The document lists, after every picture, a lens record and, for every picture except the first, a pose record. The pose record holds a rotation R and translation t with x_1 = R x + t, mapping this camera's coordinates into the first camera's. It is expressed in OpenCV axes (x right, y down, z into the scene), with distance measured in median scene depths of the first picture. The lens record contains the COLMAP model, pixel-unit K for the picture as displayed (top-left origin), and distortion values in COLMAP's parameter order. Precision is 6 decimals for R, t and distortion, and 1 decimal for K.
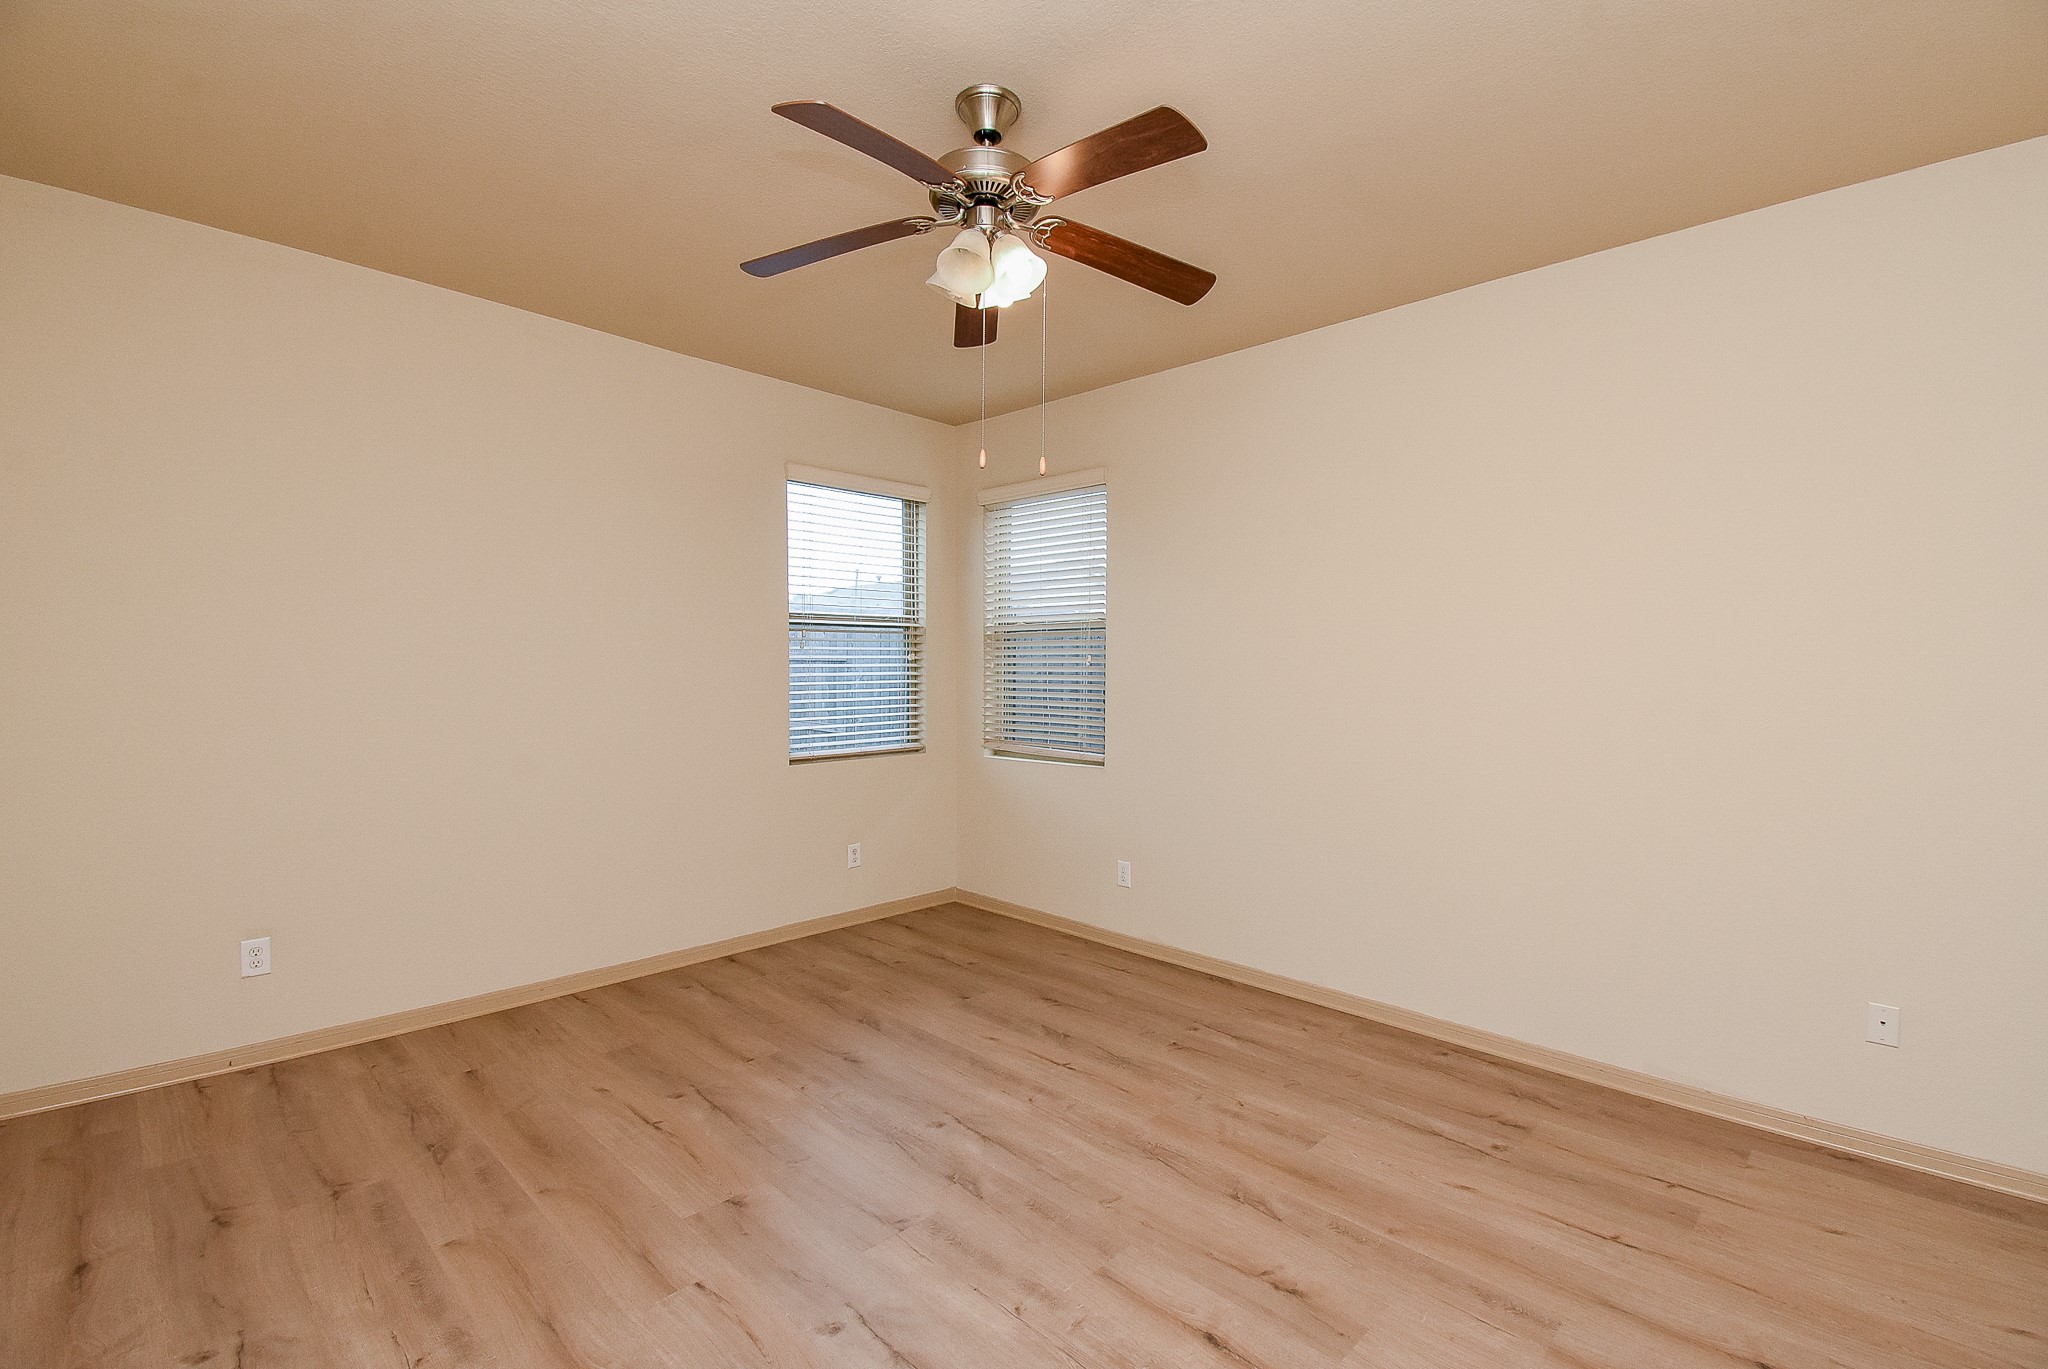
lens RADIAL K [[820.8, 0, 1024.0], [0, 820.8, 684.5], [0, 0, 1]] dist [0.025842, -0.016036]
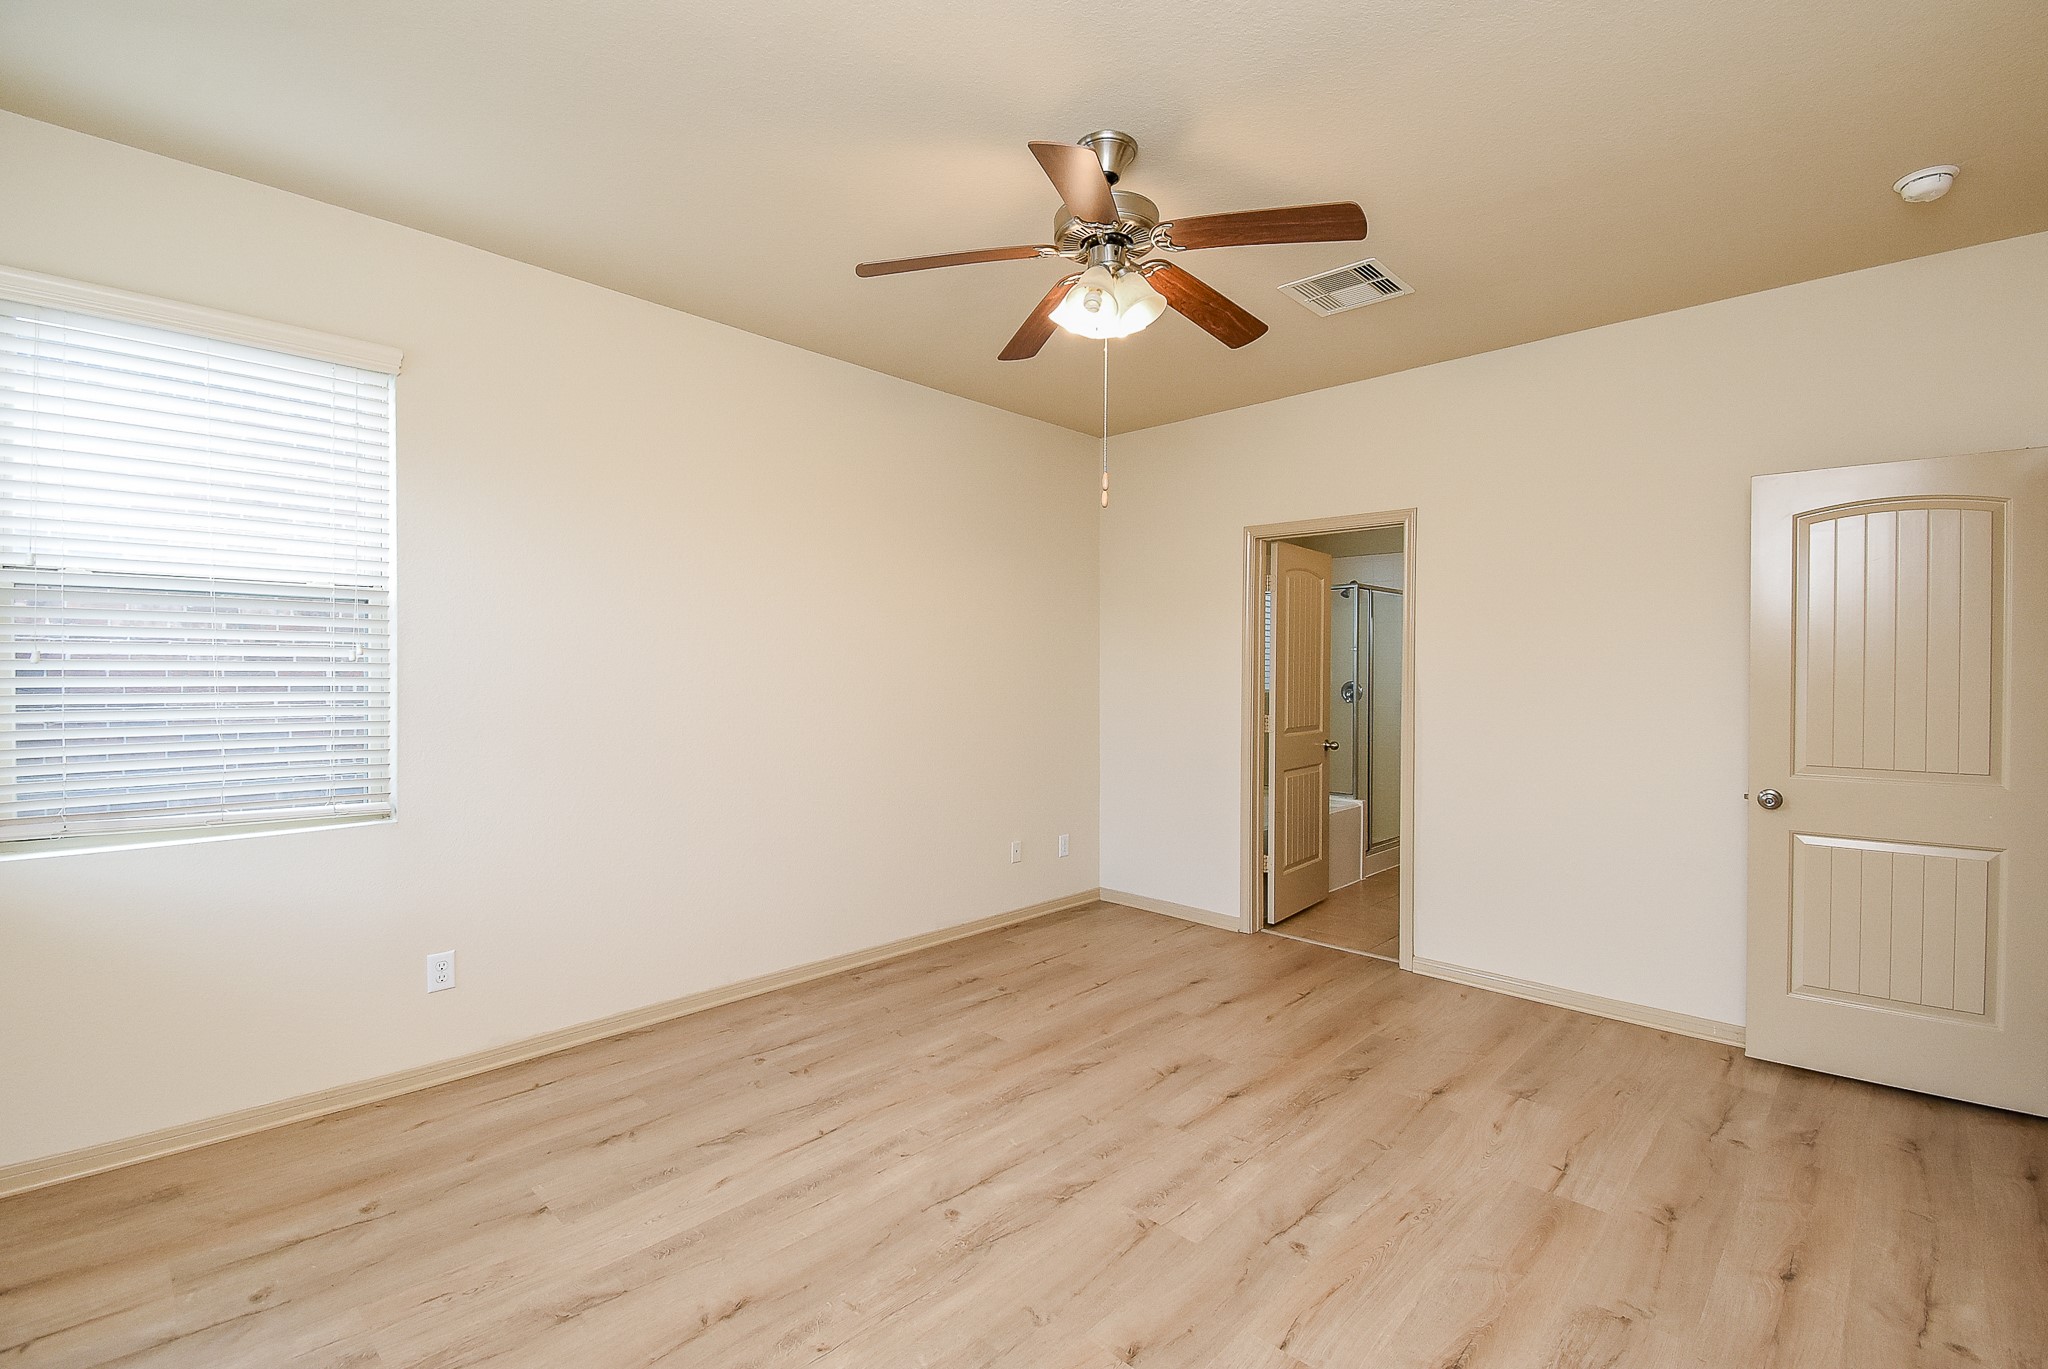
lens RADIAL K [[897.8, 0, 1026.1], [0, 897.8, 674.8], [0, 0, 1]] dist [0.030487, -0.023426]
pose [[0.044350, -0.016265, 0.998884, -0.869481], [0.004109, 0.999862, 0.016098, -0.014278], [-0.999008, 0.003390, 0.044411, 0.778441]]
